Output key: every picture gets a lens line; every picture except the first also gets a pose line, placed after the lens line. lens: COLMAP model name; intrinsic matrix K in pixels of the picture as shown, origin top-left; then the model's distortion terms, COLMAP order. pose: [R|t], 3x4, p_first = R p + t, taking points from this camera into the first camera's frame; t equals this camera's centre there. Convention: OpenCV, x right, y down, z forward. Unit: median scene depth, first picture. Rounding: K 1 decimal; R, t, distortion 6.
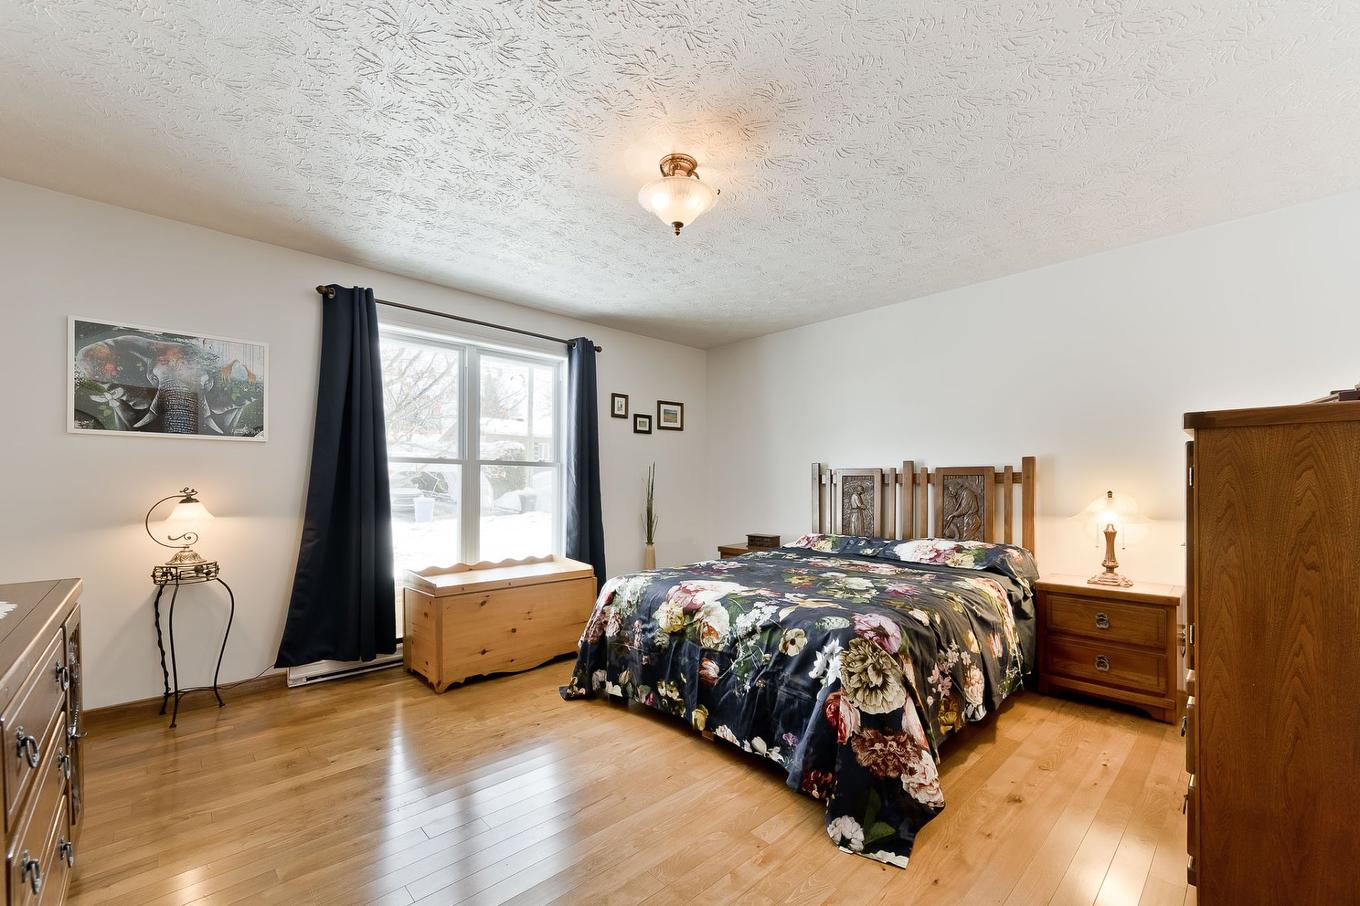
lens RADIAL K [[563.1, 0, 680.9], [0, 563.1, 481.2], [0, 0, 1]] dist [-0.001192, -0.000130]
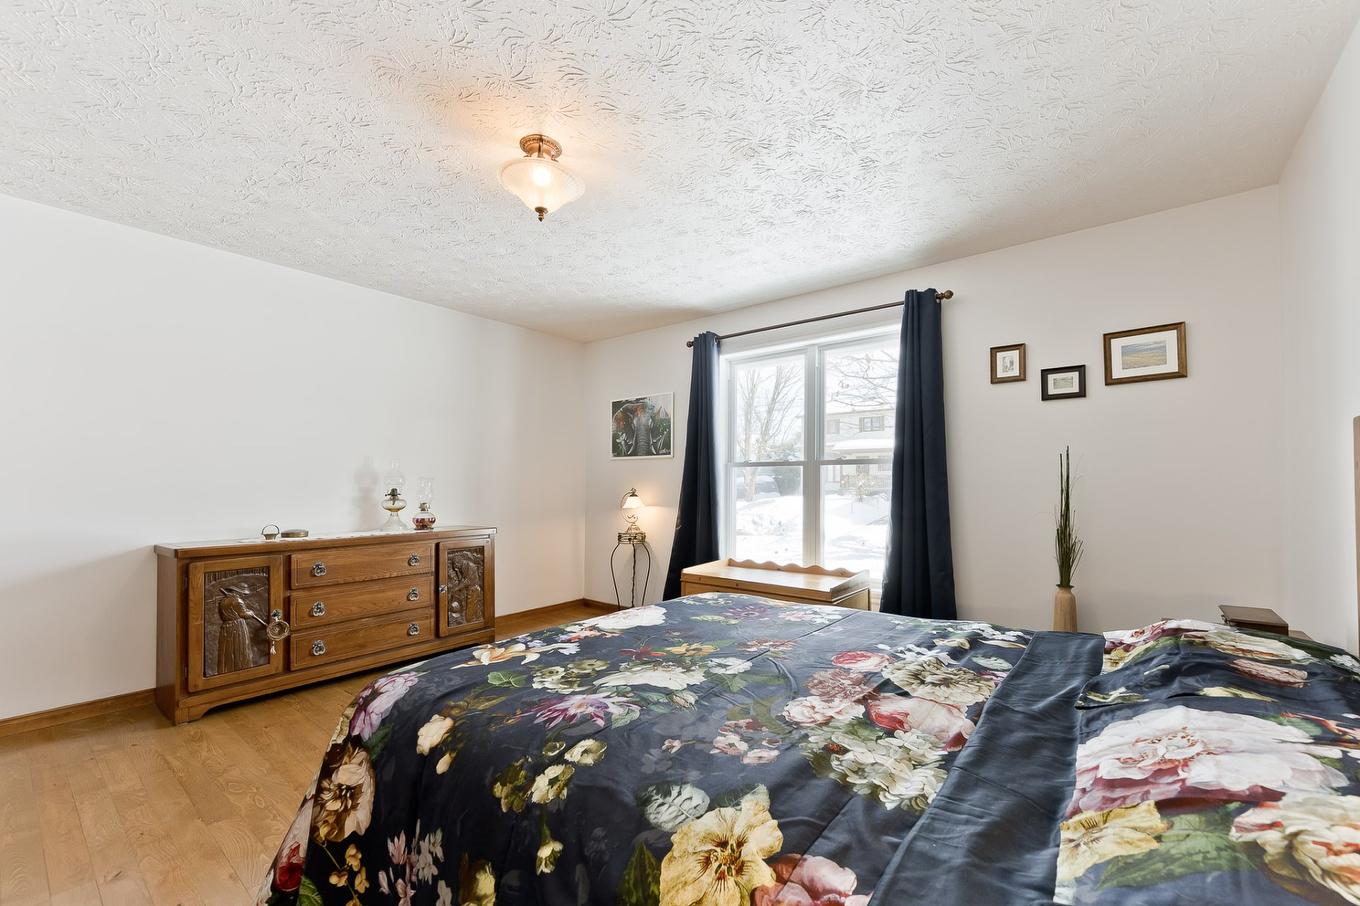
lens RADIAL K [[538.8, 0, 684.0], [0, 538.8, 475.4], [0, 0, 1]] dist [-0.000951, -0.000073]
pose [[0.147387, -0.021454, -0.988846, 0.531851], [0.006544, 0.999764, -0.020716, 0.006142], [0.989057, -0.003418, 0.147492, 0.639765]]
